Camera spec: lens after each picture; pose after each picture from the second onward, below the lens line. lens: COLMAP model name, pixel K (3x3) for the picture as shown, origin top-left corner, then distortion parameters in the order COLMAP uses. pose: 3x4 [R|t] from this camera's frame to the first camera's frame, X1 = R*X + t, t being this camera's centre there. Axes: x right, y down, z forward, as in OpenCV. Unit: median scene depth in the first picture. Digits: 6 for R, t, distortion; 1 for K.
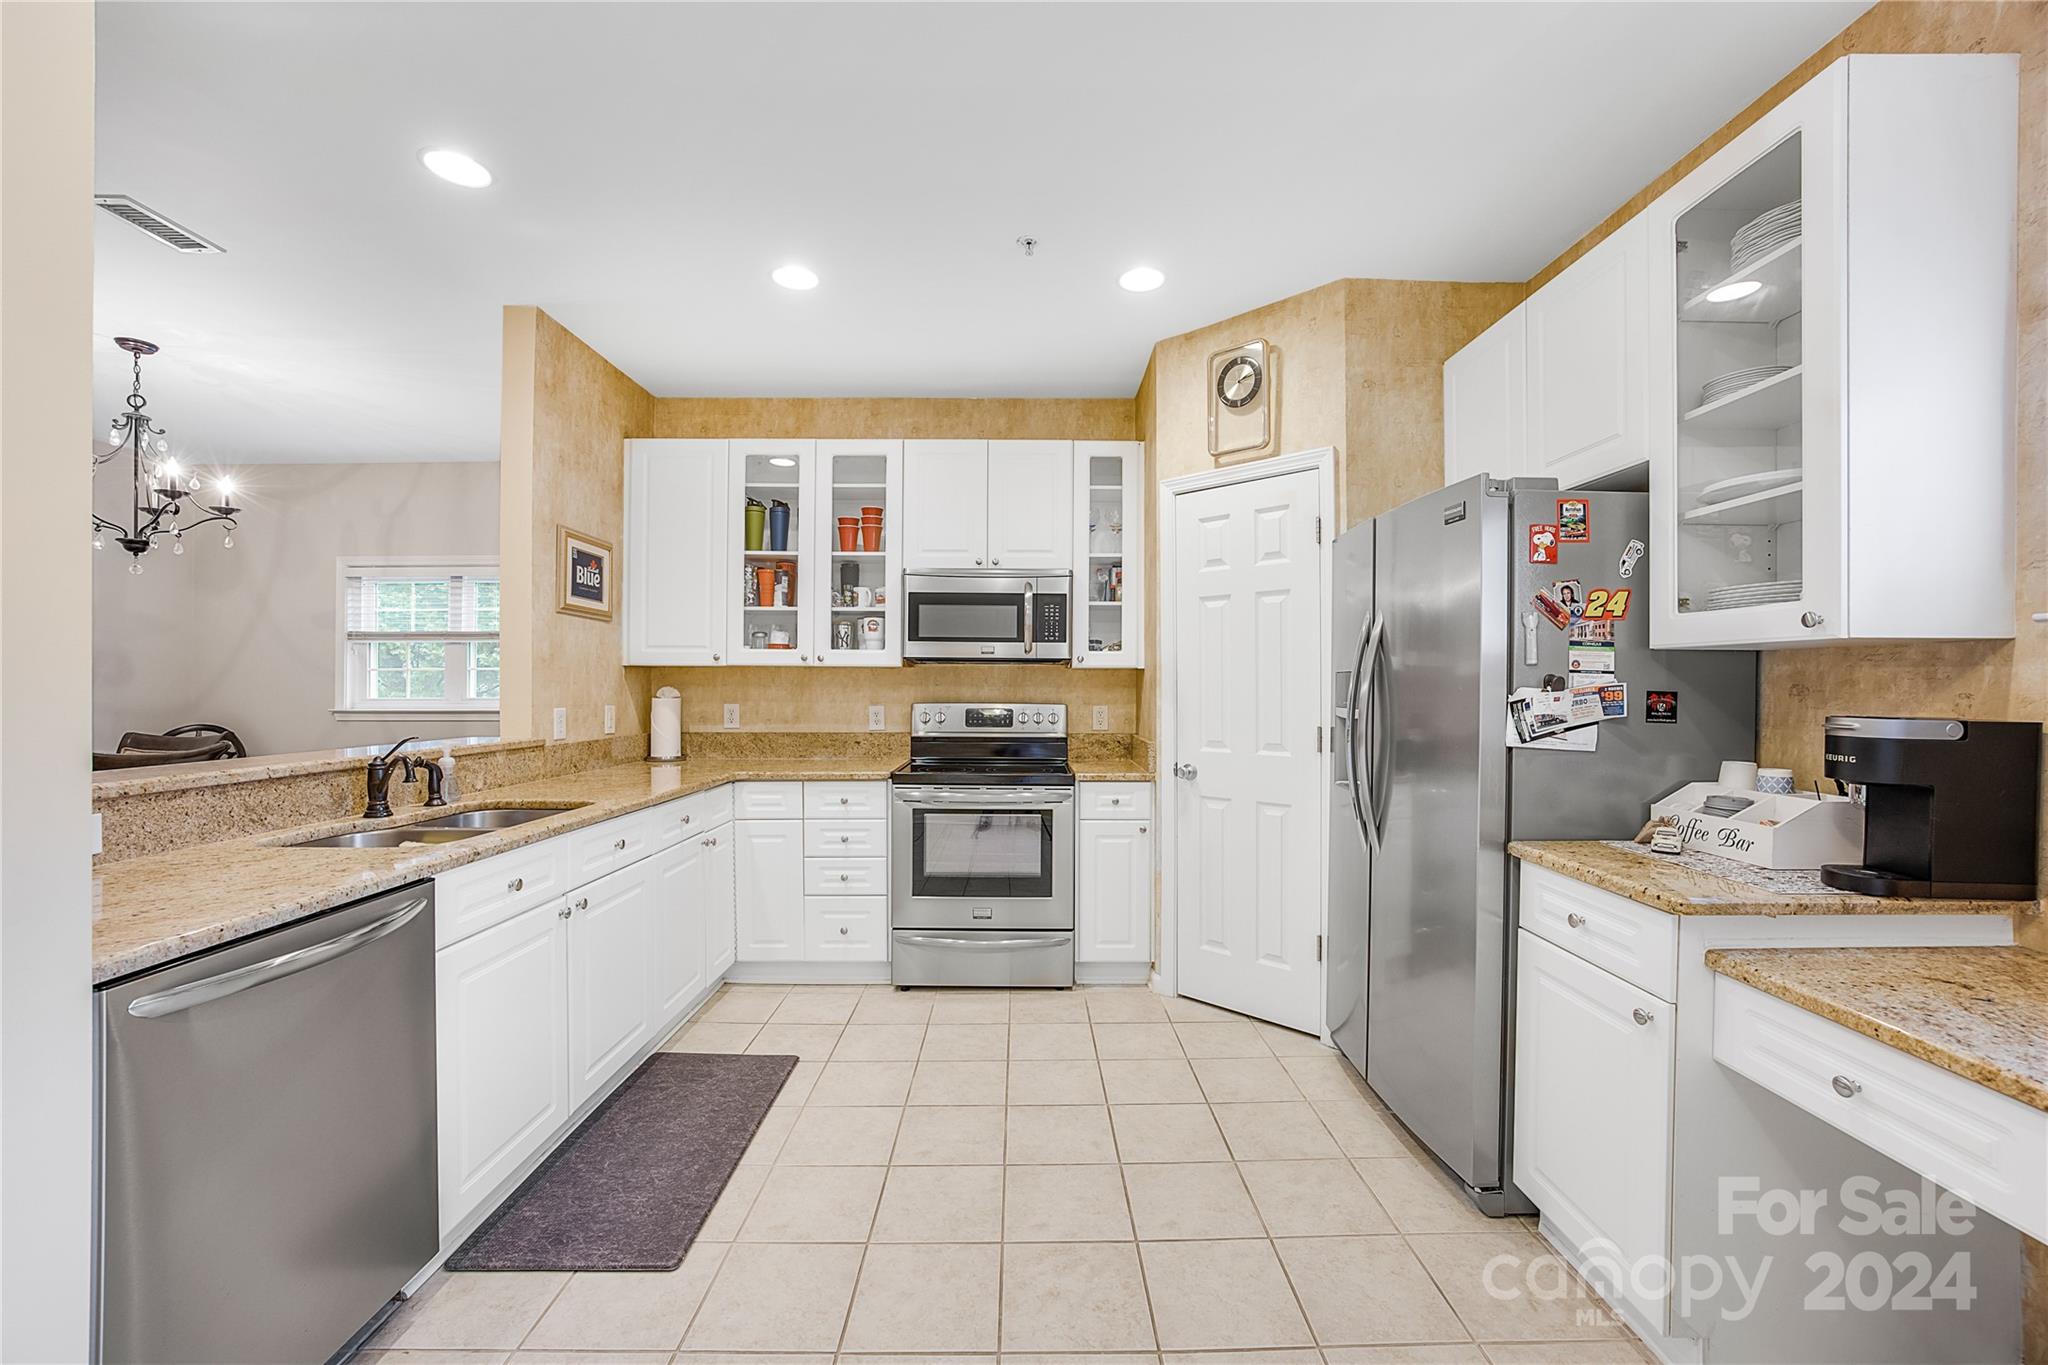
lens RADIAL K [[818.3, 0, 1028.2], [0, 818.3, 686.0], [0, 0, 1]] dist [-0.045609, 0.014882]
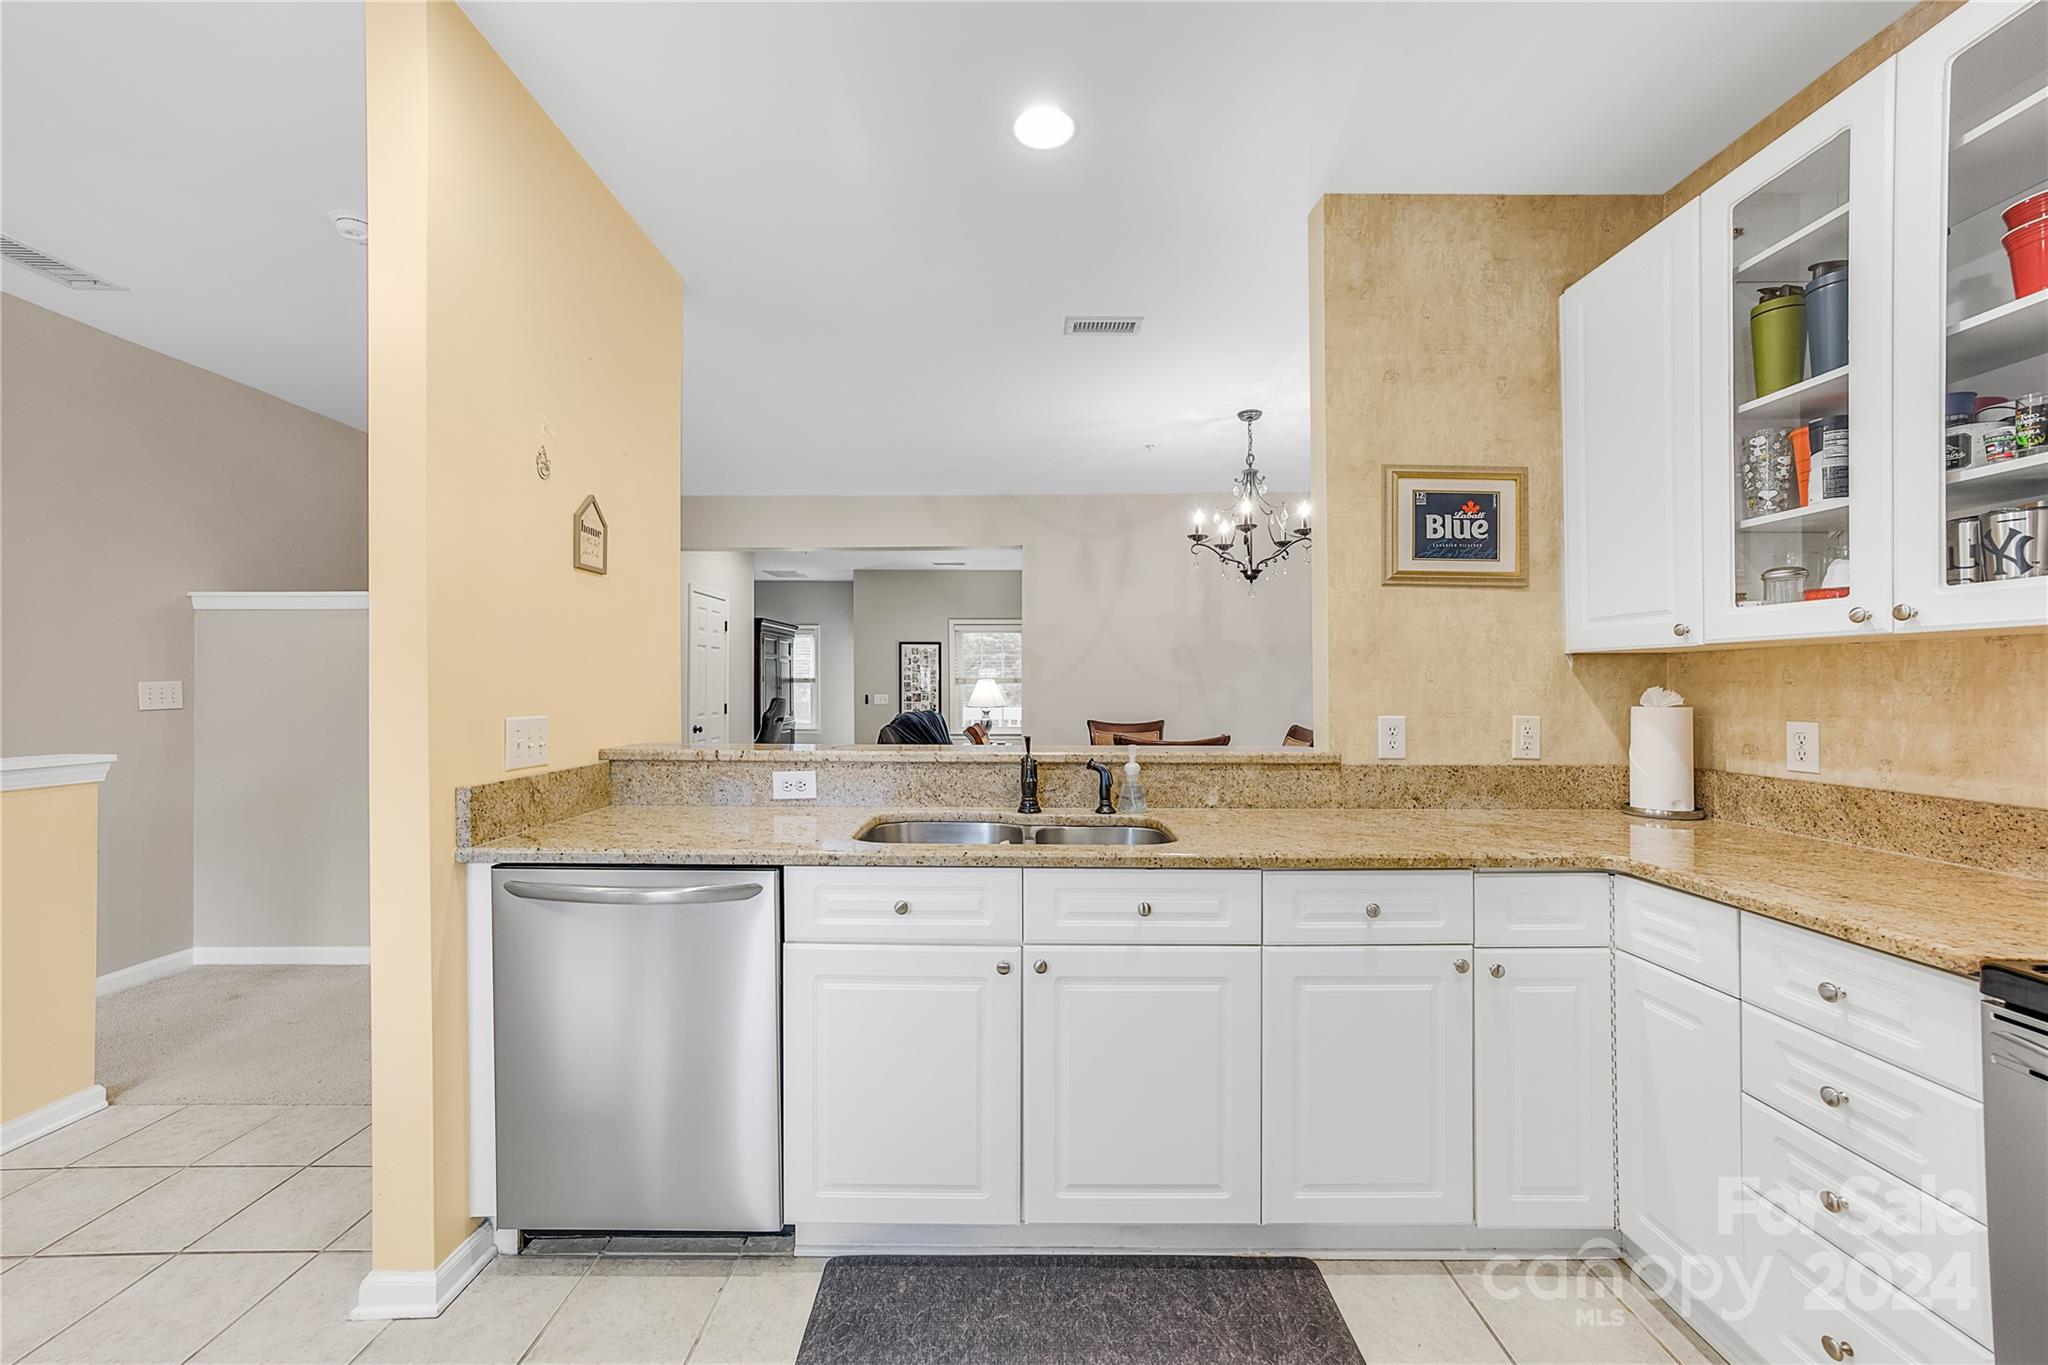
lens RADIAL K [[808.1, 0, 1025.9], [0, 808.1, 686.1], [0, 0, 1]] dist [-0.032854, 0.014611]
pose [[-0.009184, -0.003729, -0.999951, 0.133624], [-0.002720, 0.999989, -0.003704, 0.003666], [0.999954, 0.002686, -0.009194, 0.609854]]
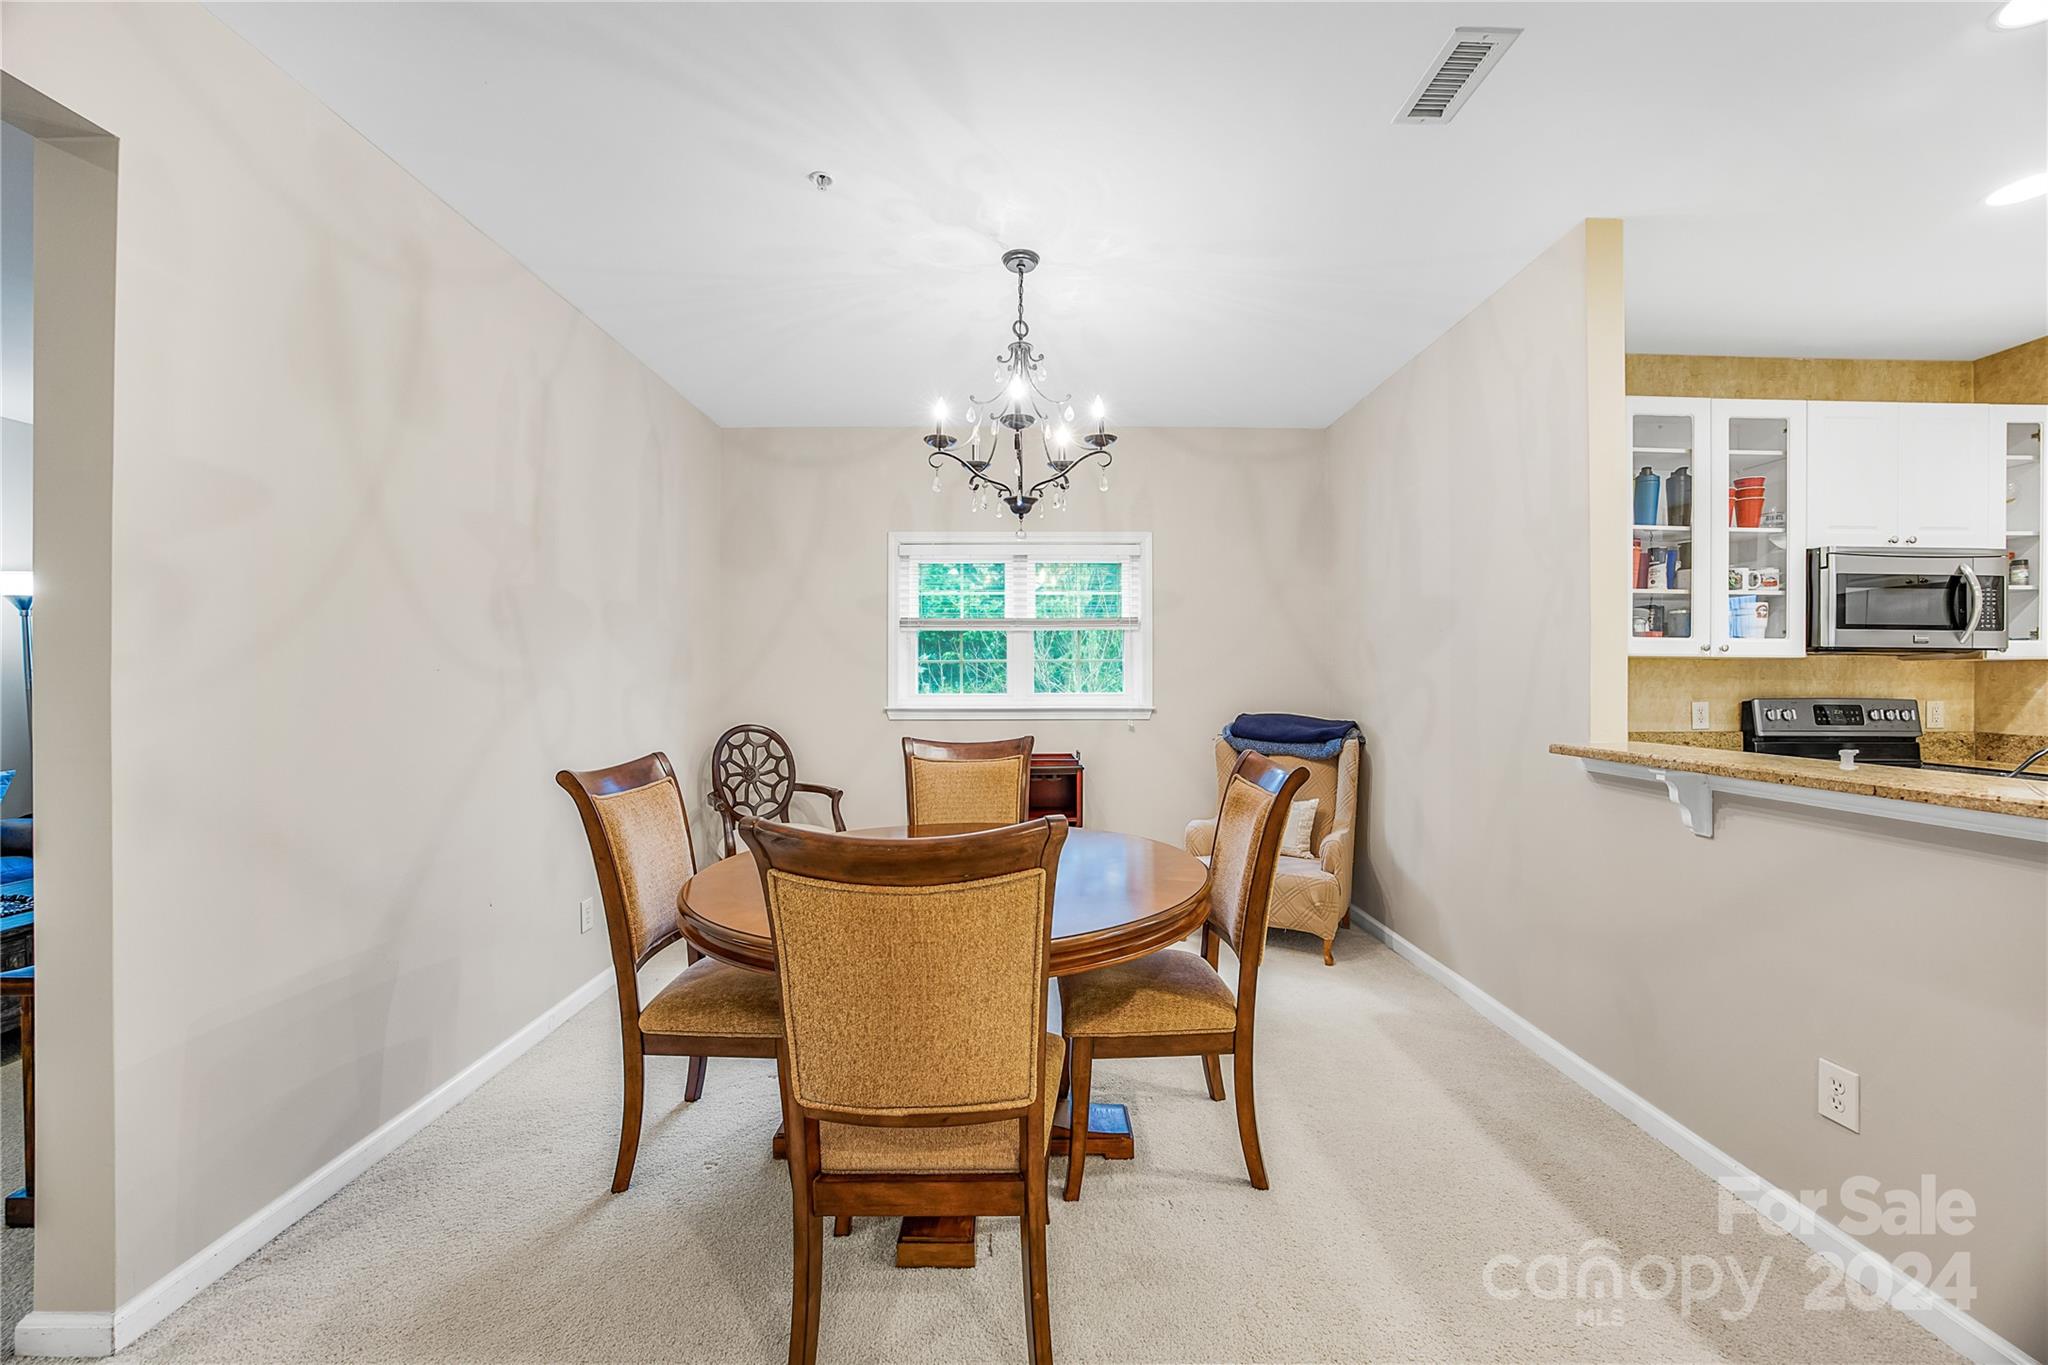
lens RADIAL K [[807.7, 0, 1022.1], [0, 807.7, 682.2], [0, 0, 1]] dist [-0.045569, 0.012460]
pose [[0.999962, -0.001306, 0.008653, -1.064669], [0.001272, 0.999992, 0.003892, -0.001801], [-0.008658, -0.003881, 0.999955, 0.168995]]
